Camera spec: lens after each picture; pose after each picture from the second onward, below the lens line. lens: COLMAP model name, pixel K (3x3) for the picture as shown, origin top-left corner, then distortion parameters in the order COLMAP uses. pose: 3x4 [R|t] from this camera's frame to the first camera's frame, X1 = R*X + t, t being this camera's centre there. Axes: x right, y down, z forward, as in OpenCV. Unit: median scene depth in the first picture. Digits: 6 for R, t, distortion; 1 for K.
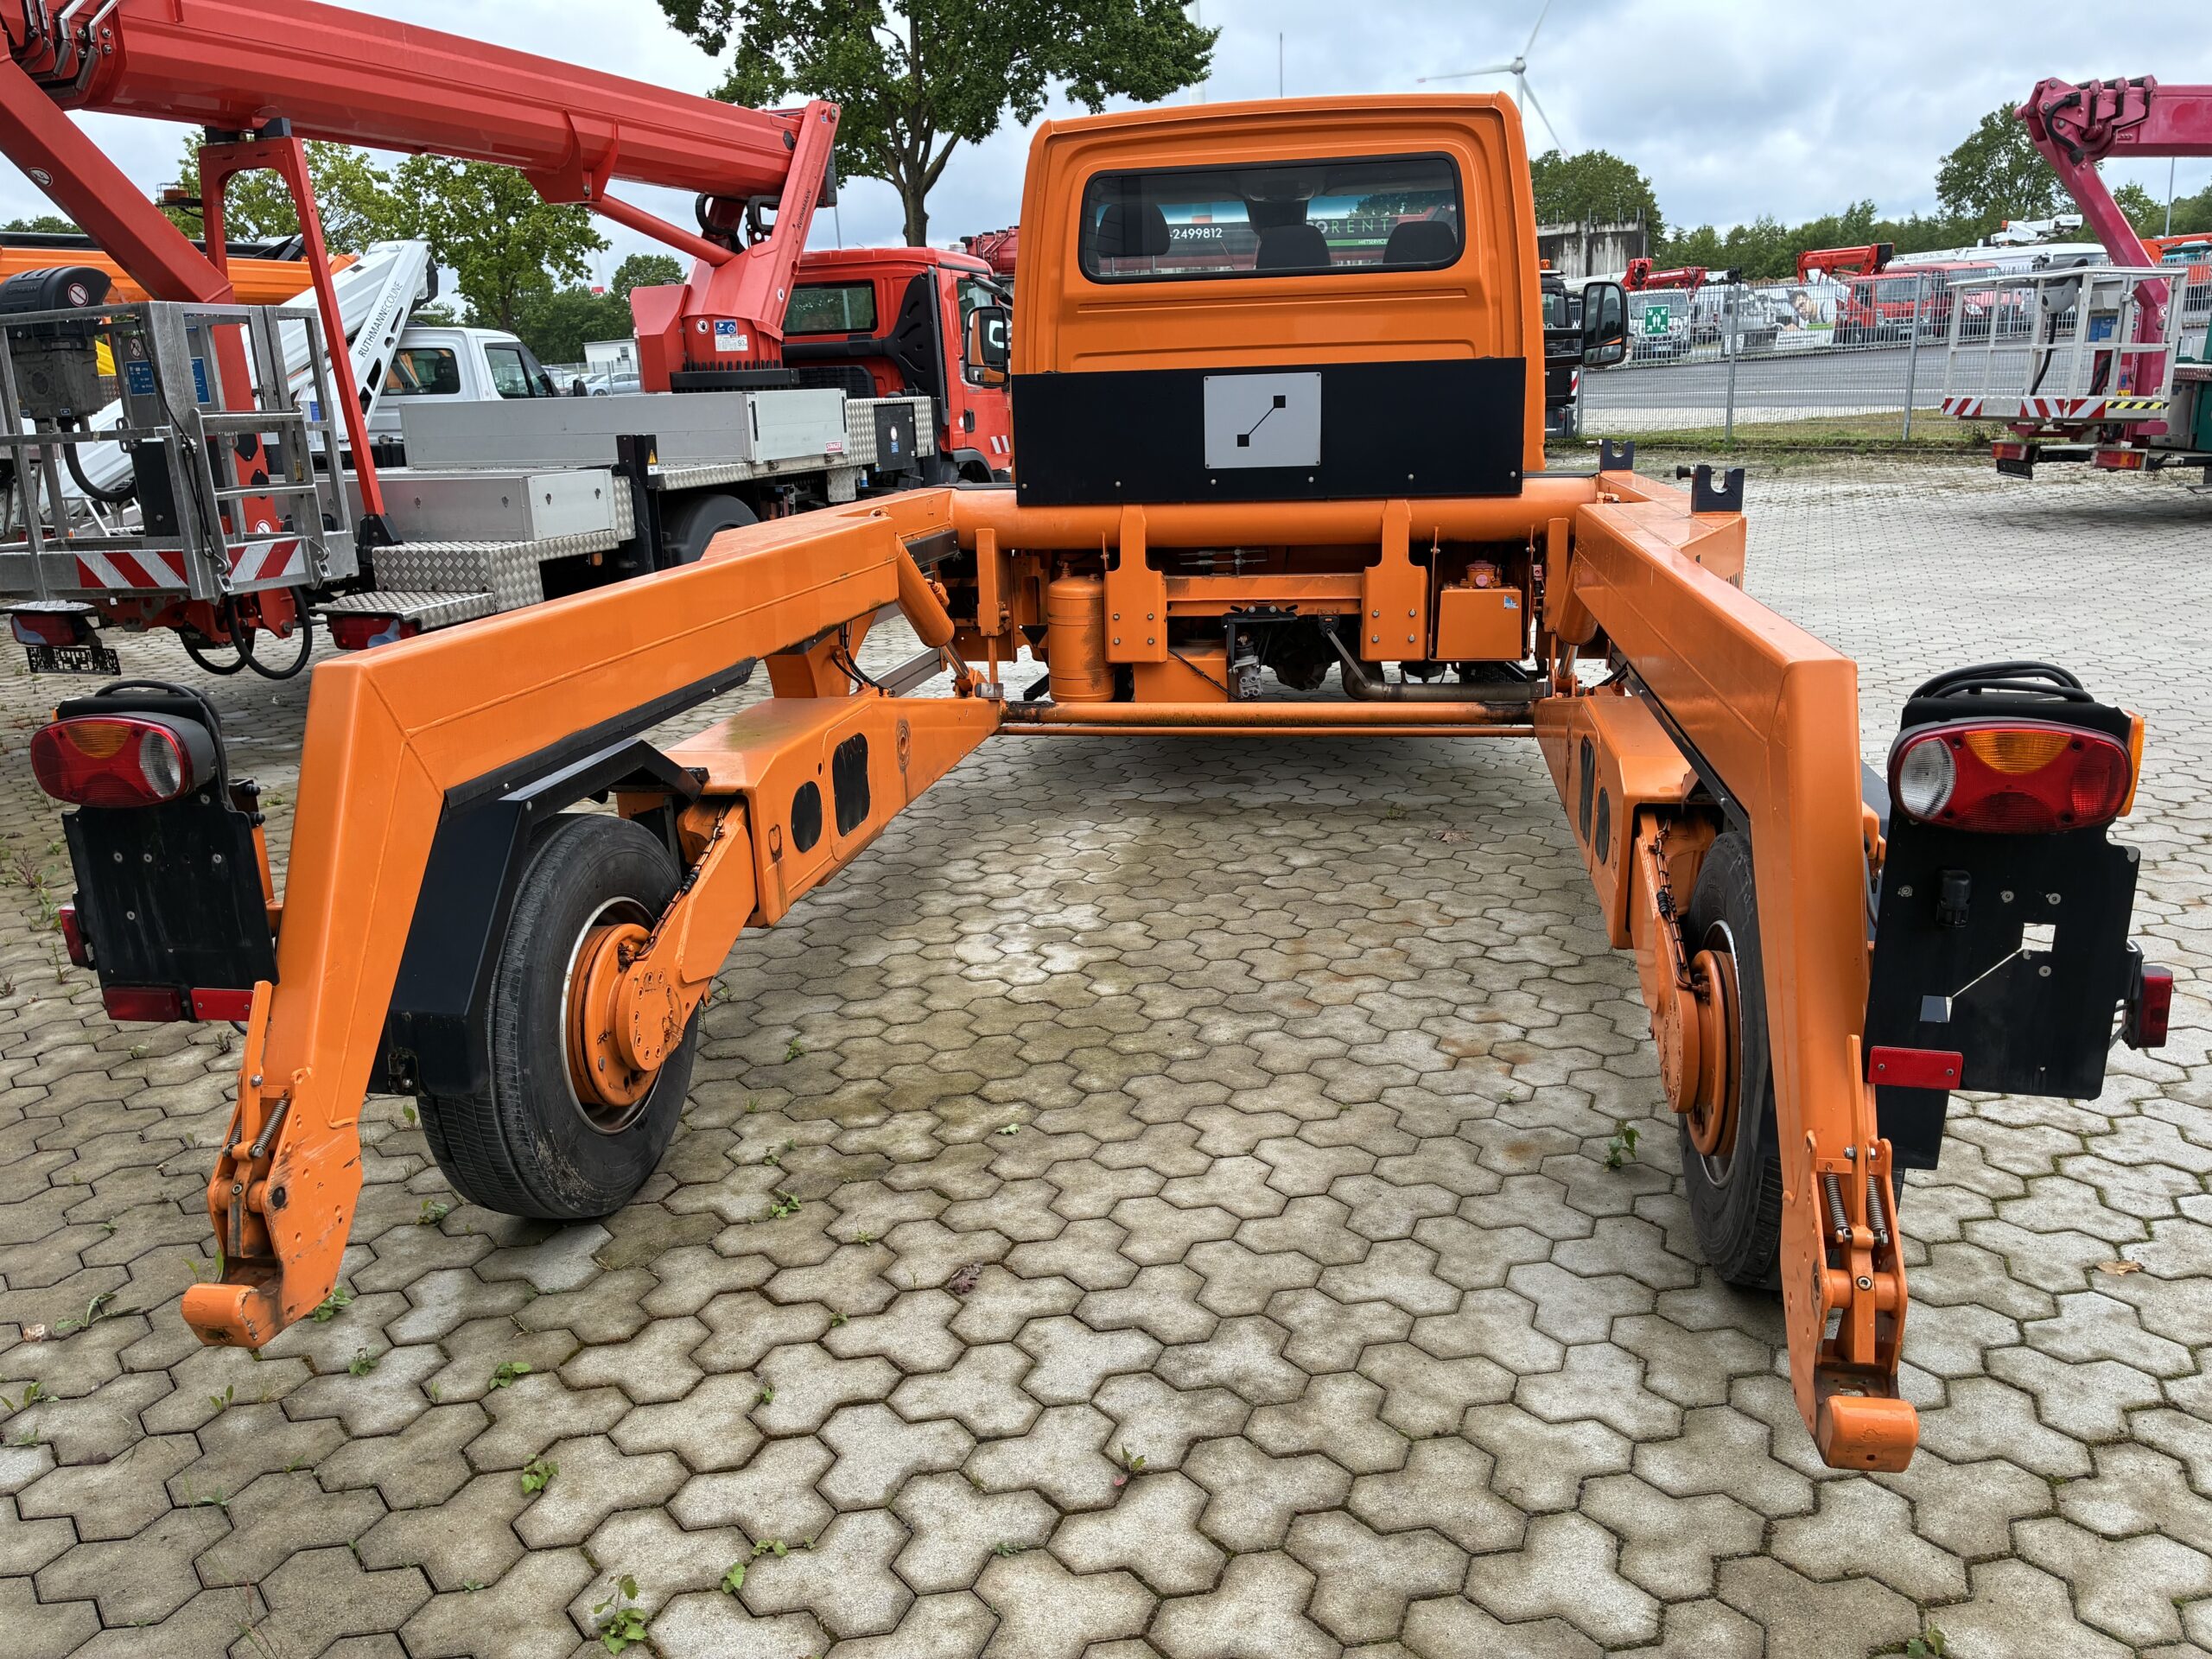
lens RADIAL K [[1679.4, 0, 1099.3], [0, 1679.4, 827.7], [0, 0, 1]] dist [0.049562, -0.070891]
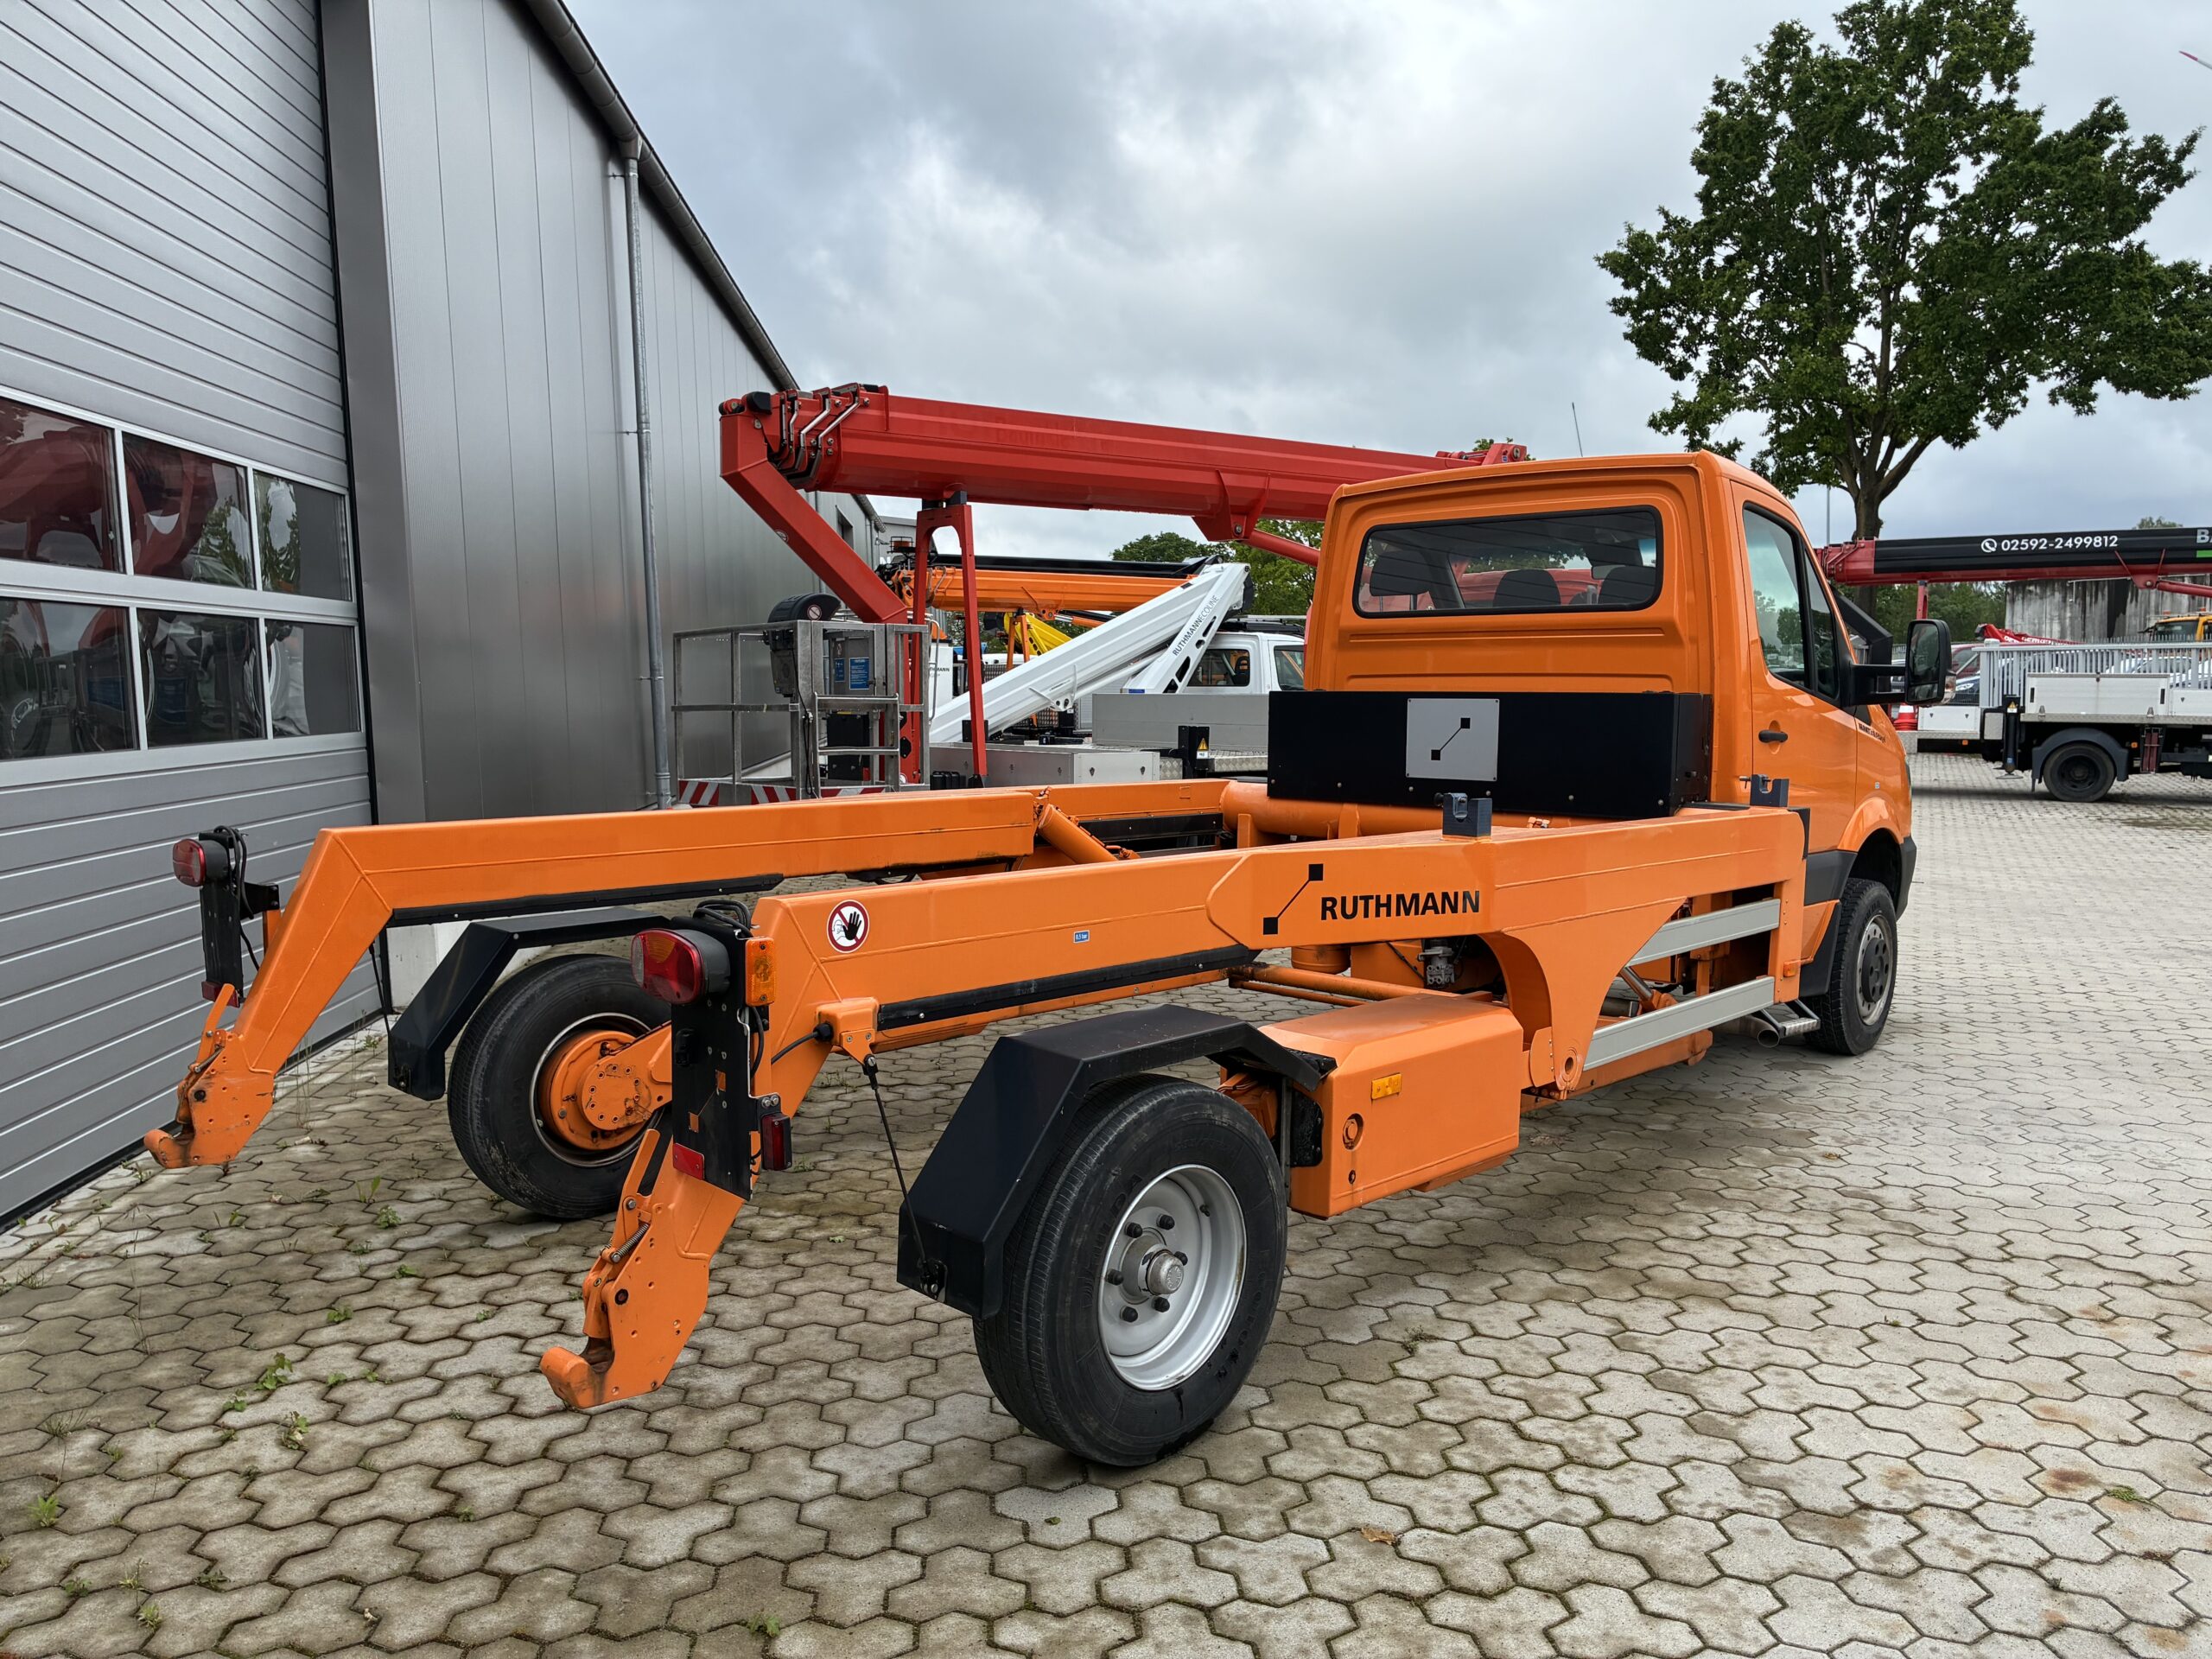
lens RADIAL K [[1685.7, 0, 1082.1], [0, 1685.7, 835.5], [0, 0, 1]] dist [0.038349, -0.043929]
pose [[0.824952, 0.086124, -0.558602, 0.509588], [-0.175999, 0.978328, -0.109082, -0.013358], [0.537102, 0.188301, 0.822231, -0.037816]]
